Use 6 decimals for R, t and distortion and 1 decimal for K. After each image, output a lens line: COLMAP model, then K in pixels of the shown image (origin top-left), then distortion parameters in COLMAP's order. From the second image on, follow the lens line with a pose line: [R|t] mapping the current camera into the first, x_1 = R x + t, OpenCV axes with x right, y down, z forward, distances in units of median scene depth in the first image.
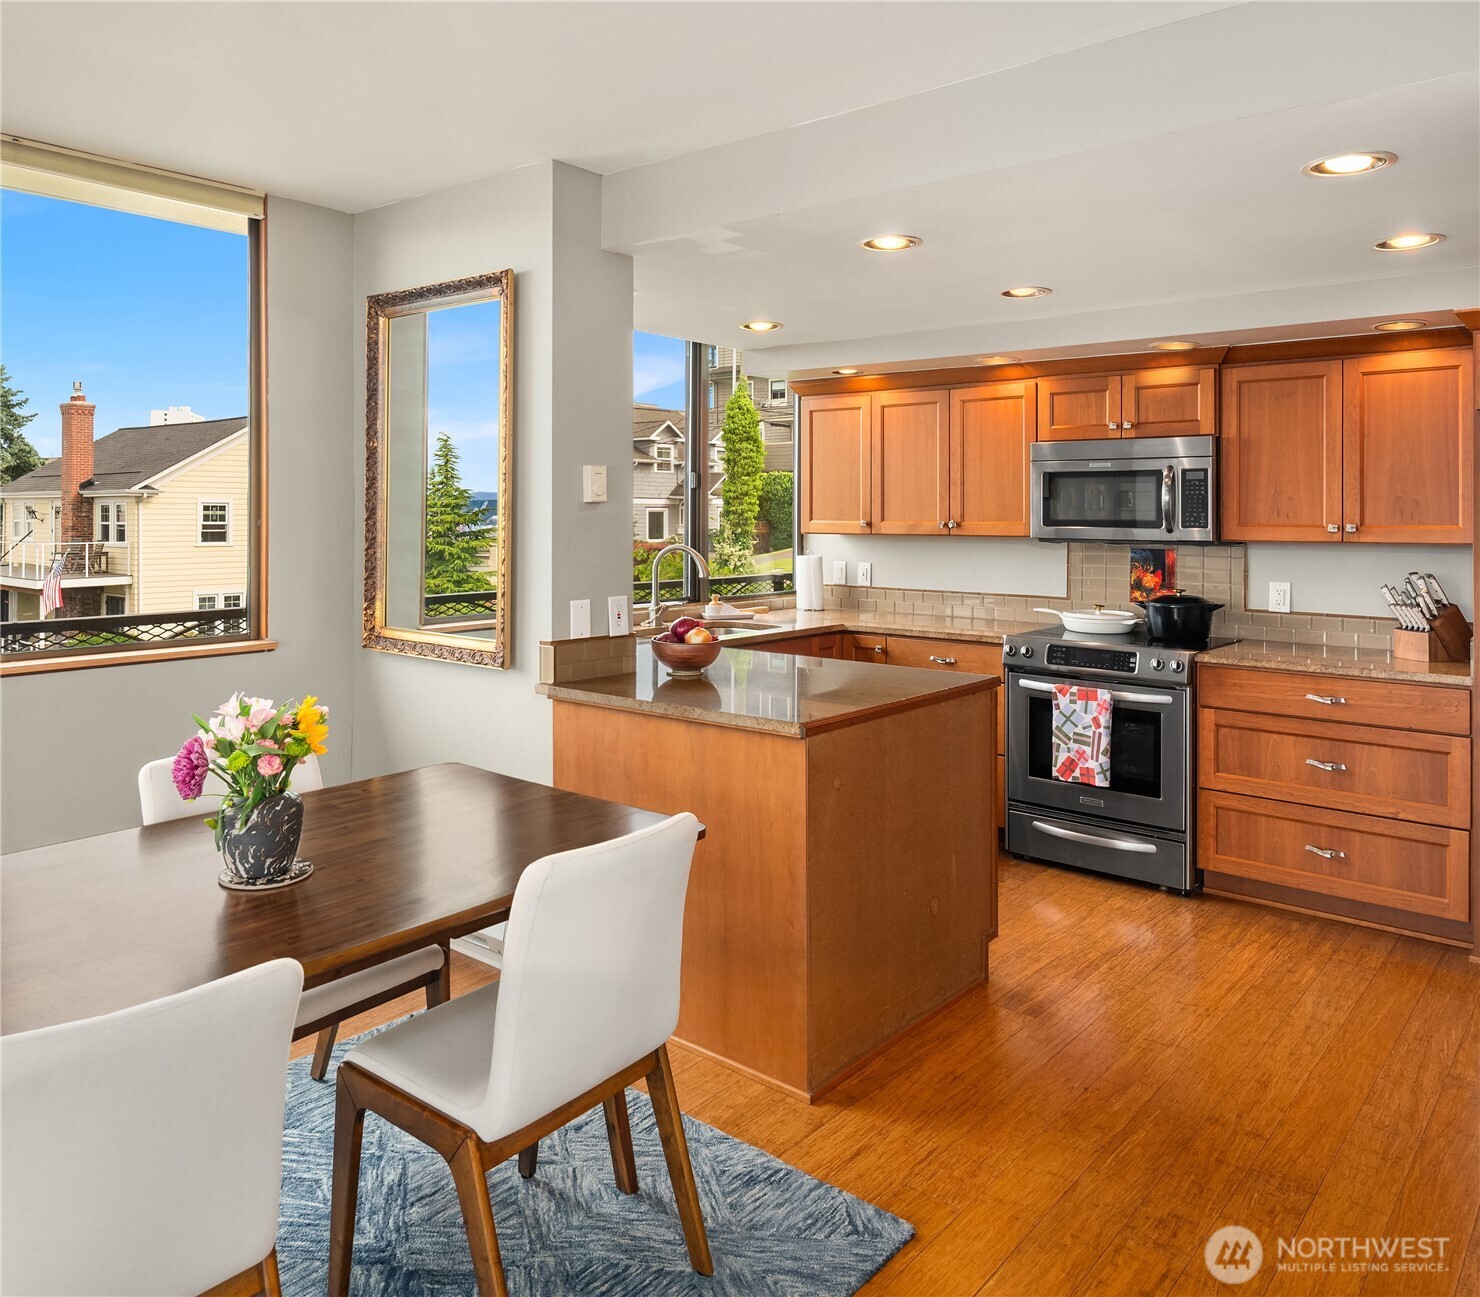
lens RADIAL K [[1127.6, 0, 739.6], [0, 1127.6, 511.3], [0, 0, 1]] dist [0.005749, -0.005418]
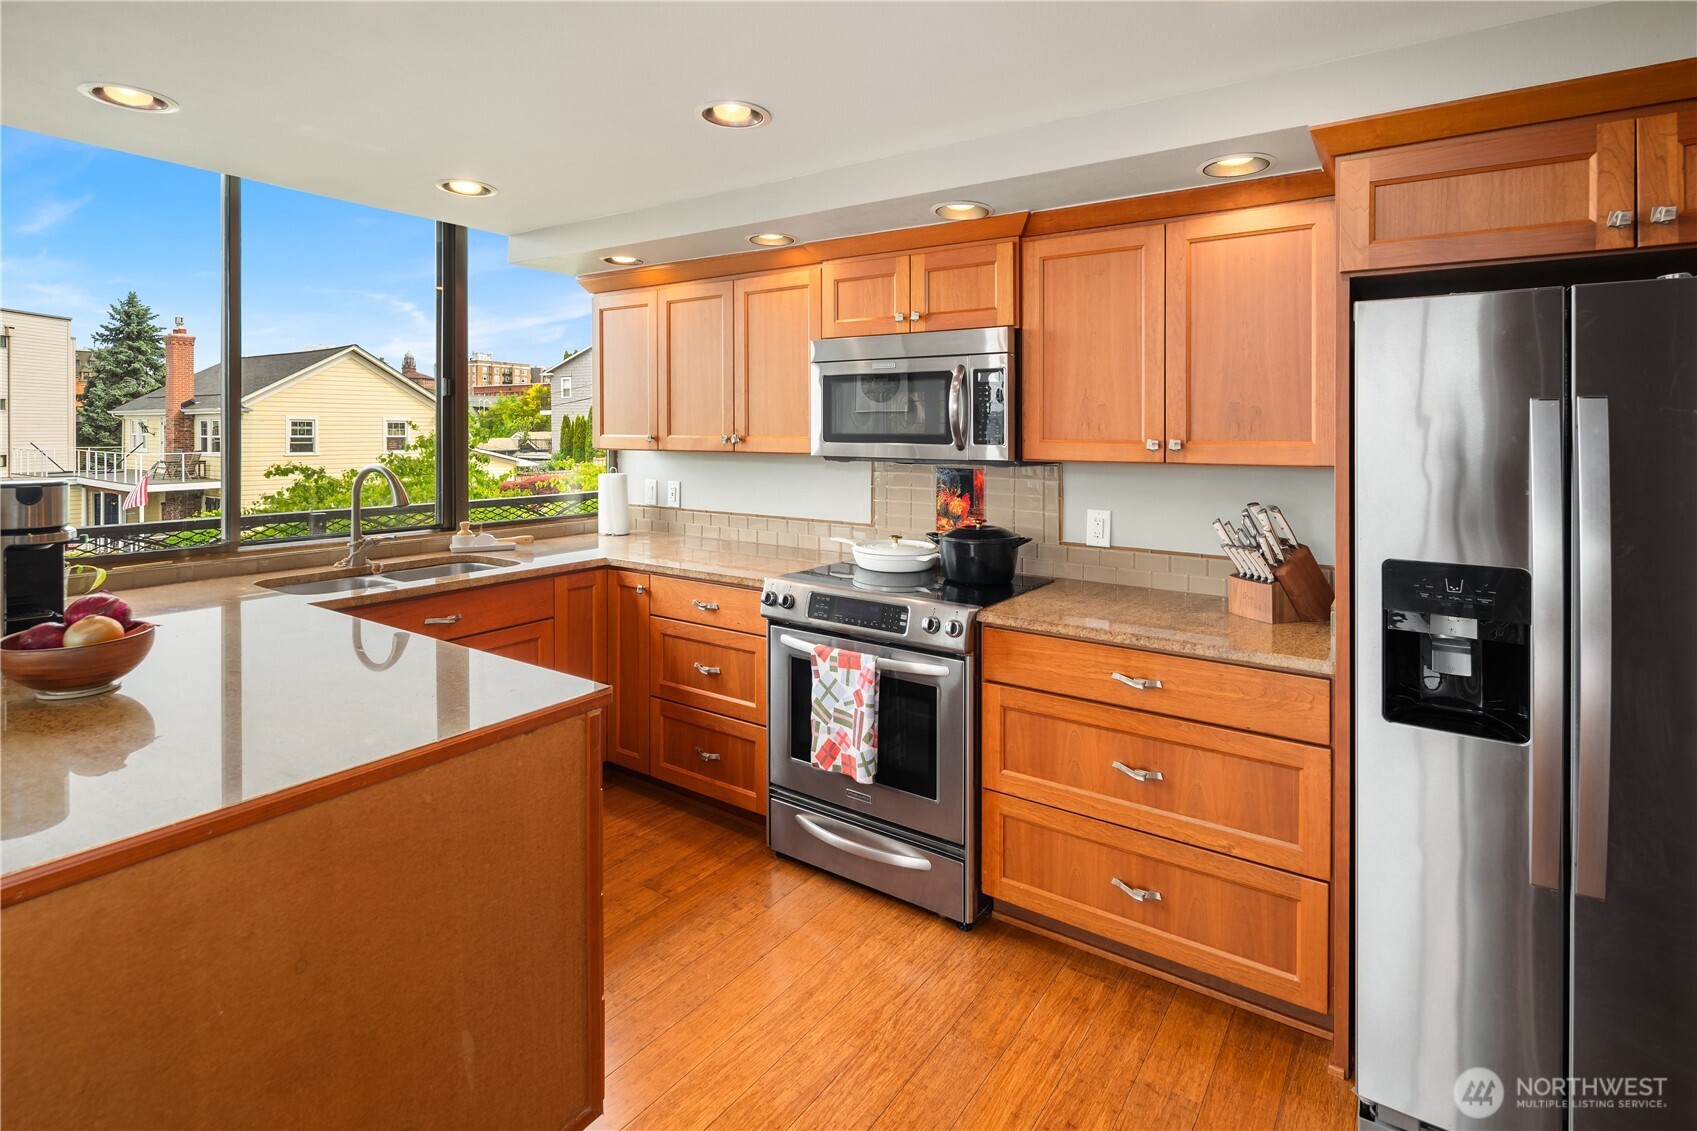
lens RADIAL K [[841.4, 0, 848.5], [0, 841.4, 428.1], [0, 0, 1]] dist [0.000945, -0.000131]
pose [[0.996401, 0.001559, 0.084746, 0.261423], [-0.001565, 0.999999, 0.000009, 0.003743], [-0.084746, -0.000142, 0.996403, 0.432514]]
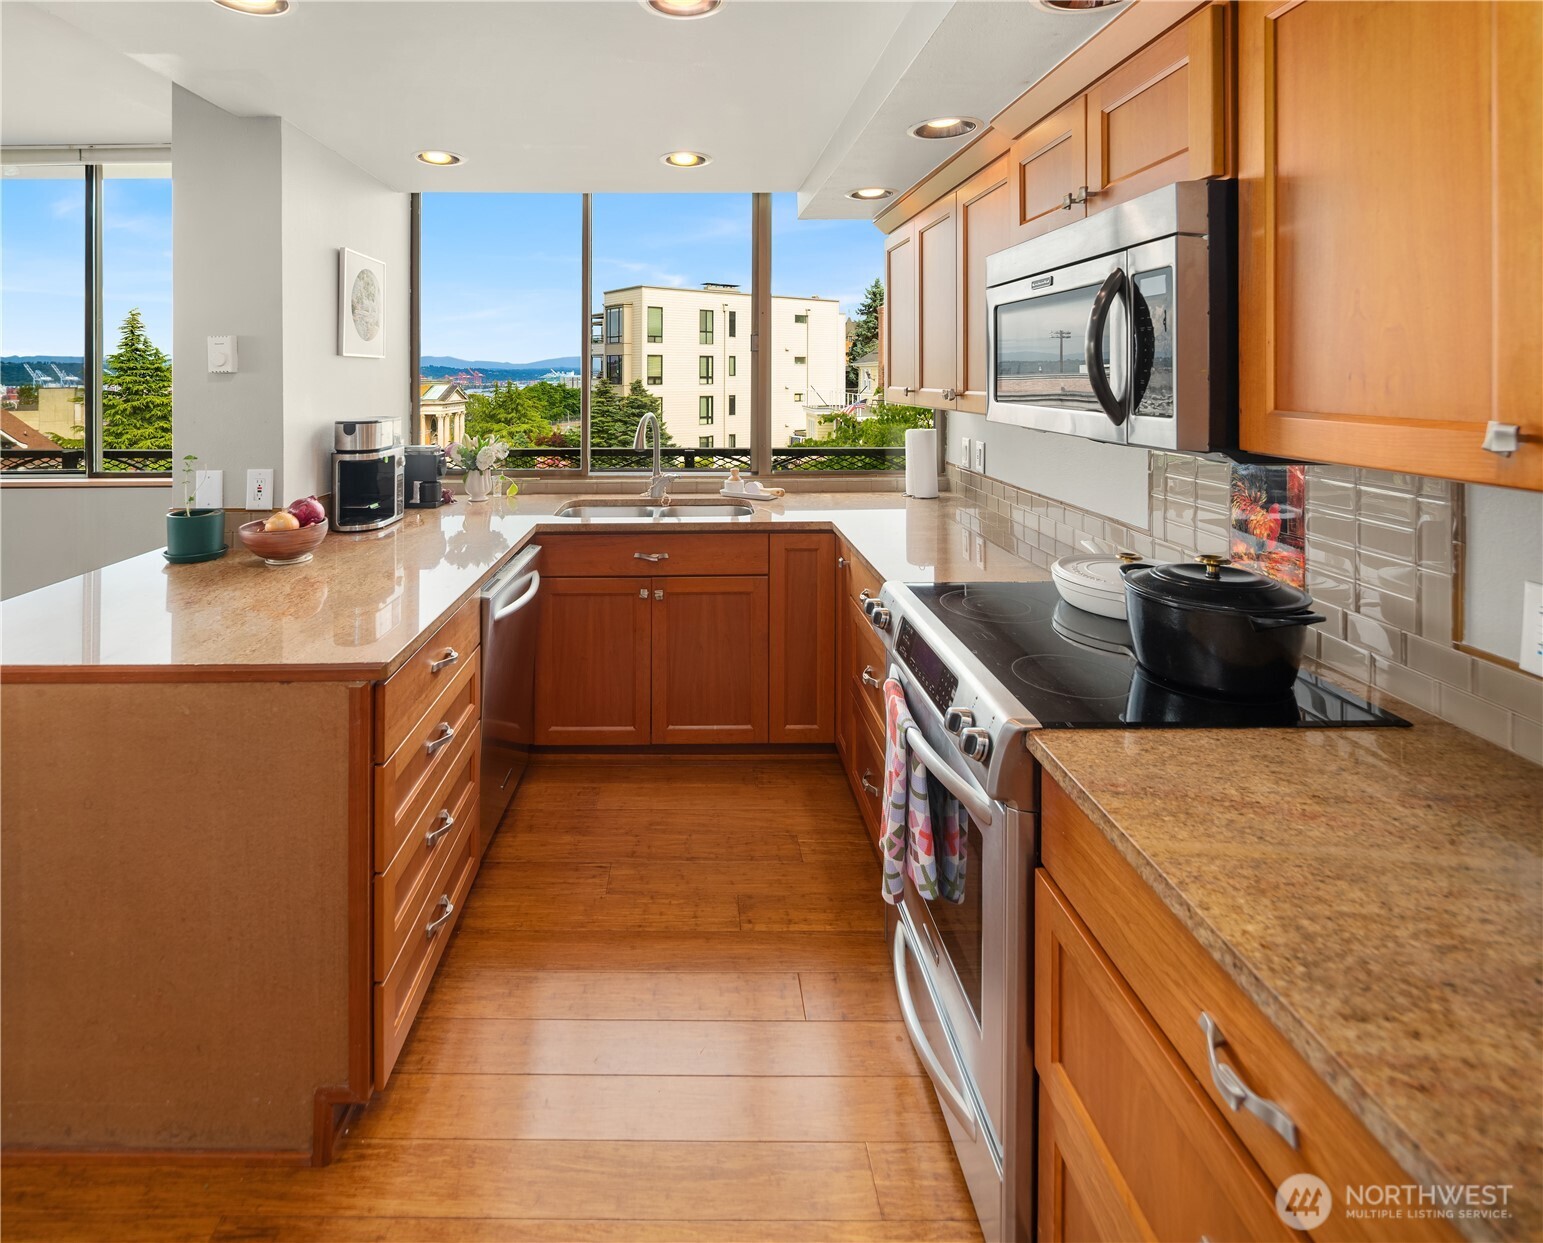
lens RADIAL K [[763.8, 0, 691.4], [0, 763.8, 372.1], [0, 0, 1]] dist [0.004817, -0.004888]
pose [[0.639065, -0.007775, -0.769113, 0.521146], [0.007313, 0.999965, -0.004032, -0.002541], [0.769118, -0.003048, 0.639100, 0.704984]]
